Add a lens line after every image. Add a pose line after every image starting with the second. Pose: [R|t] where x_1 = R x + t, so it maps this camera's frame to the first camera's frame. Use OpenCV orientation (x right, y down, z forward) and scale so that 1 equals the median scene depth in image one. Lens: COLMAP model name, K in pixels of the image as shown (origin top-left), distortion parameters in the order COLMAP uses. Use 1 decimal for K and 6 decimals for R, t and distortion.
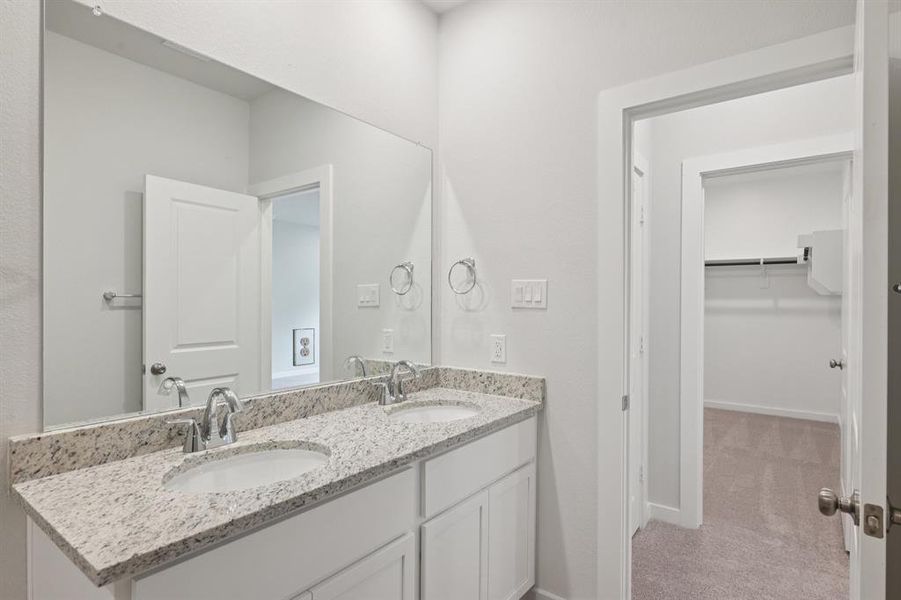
lens RADIAL K [[469.3, 0, 460.5], [0, 469.3, 302.5], [0, 0, 1]] dist [-0.000191, 0.000343]
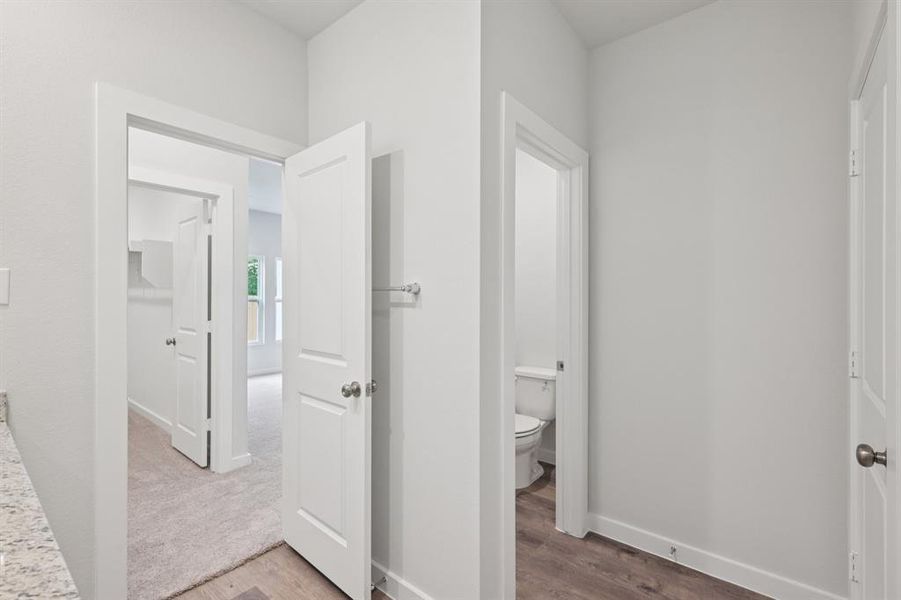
lens RADIAL K [[411.0, 0, 463.3], [0, 411.0, 300.8], [0, 0, 1]] dist [0.000657, 0.000136]
pose [[0.008232, -0.012023, 0.999894, -0.513903], [-0.005292, 0.999913, 0.012067, -0.006006], [-0.999952, -0.005391, 0.008168, 0.217348]]
